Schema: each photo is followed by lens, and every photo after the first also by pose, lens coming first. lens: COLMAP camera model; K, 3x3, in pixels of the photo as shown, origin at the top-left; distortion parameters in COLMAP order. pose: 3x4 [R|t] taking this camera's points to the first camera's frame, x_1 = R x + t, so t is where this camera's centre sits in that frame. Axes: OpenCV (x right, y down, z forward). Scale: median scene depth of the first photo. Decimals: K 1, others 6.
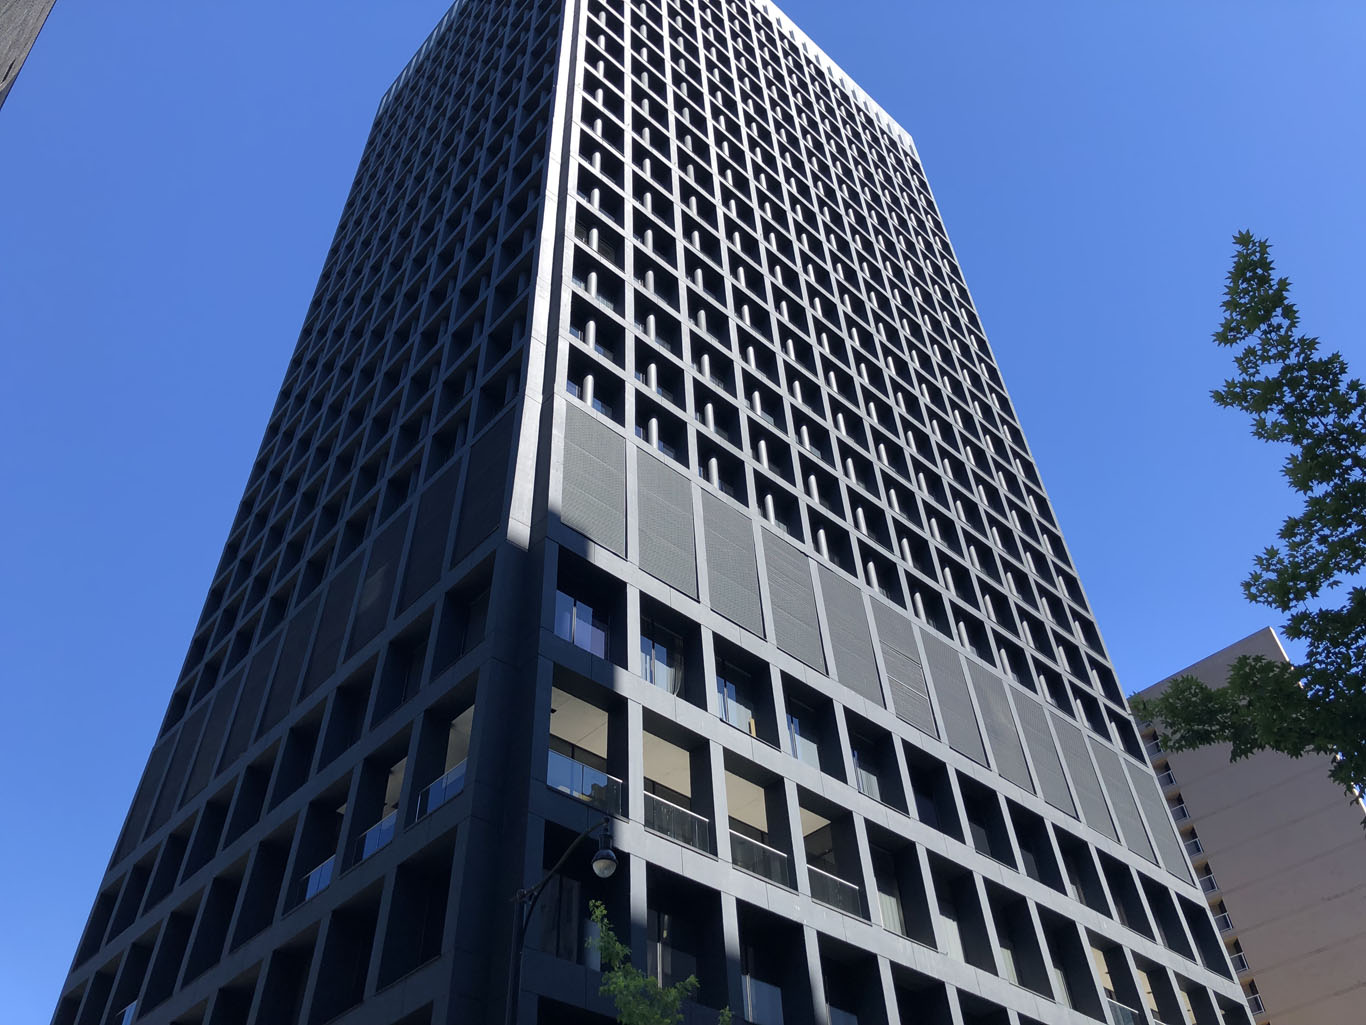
lens RADIAL K [[1120.8, 0, 683.1], [0, 1120.8, 505.1], [0, 0, 1]] dist [0.005259, -0.023154]
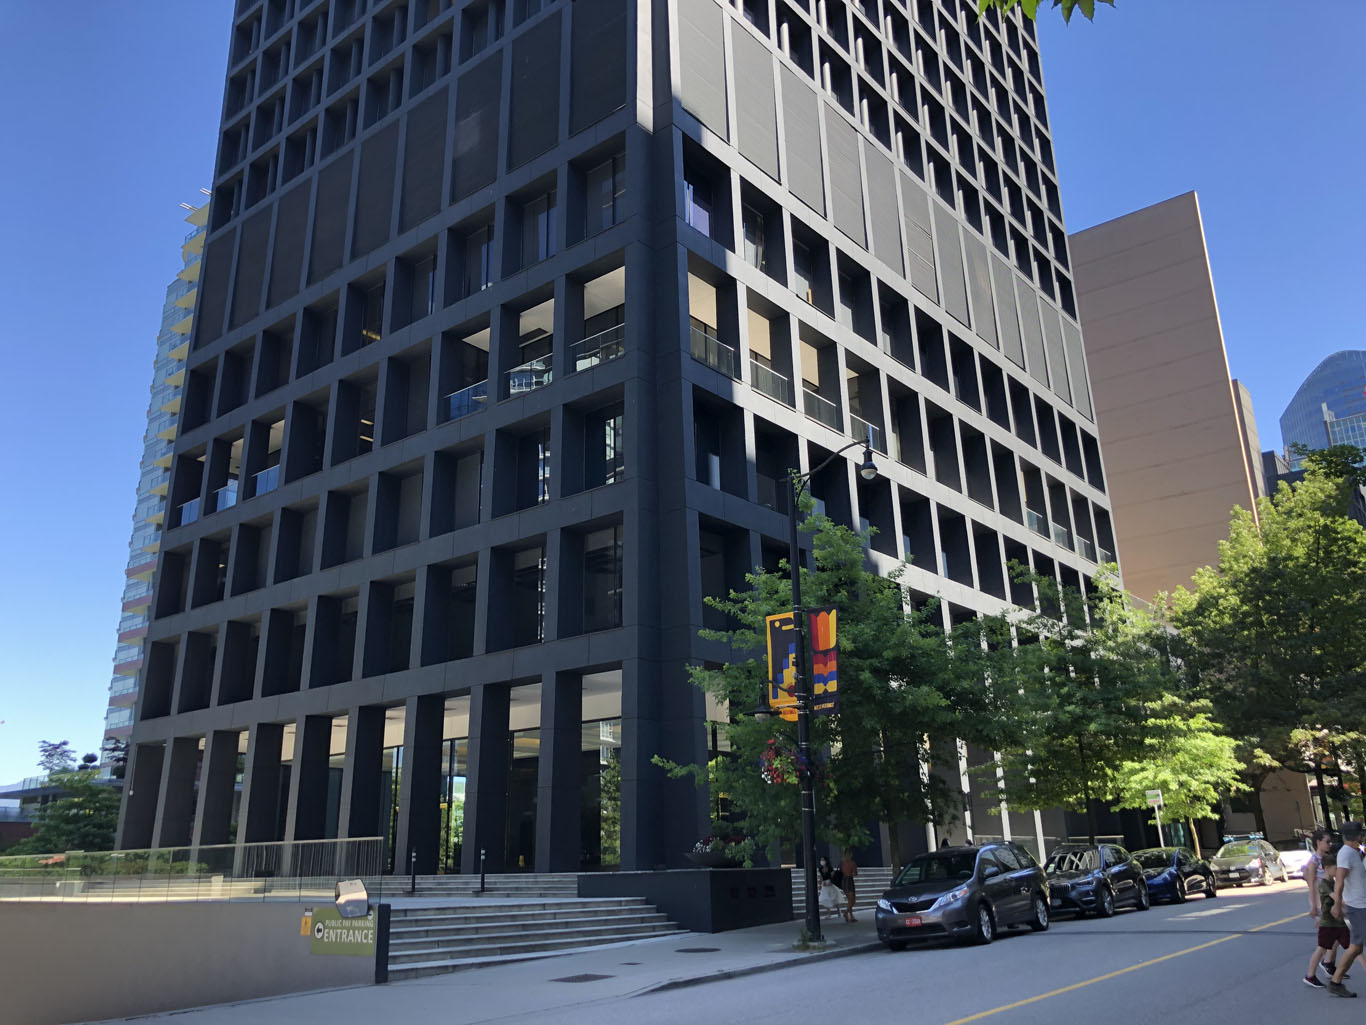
lens RADIAL K [[1120.8, 0, 683.1], [0, 1120.8, 505.1], [0, 0, 1]] dist [0.005259, -0.023154]
pose [[0.988684, 0.056467, 0.138979, -0.222761], [-0.114997, 0.880200, 0.460461, -0.139232], [-0.096328, -0.471233, 0.876733, -0.144753]]
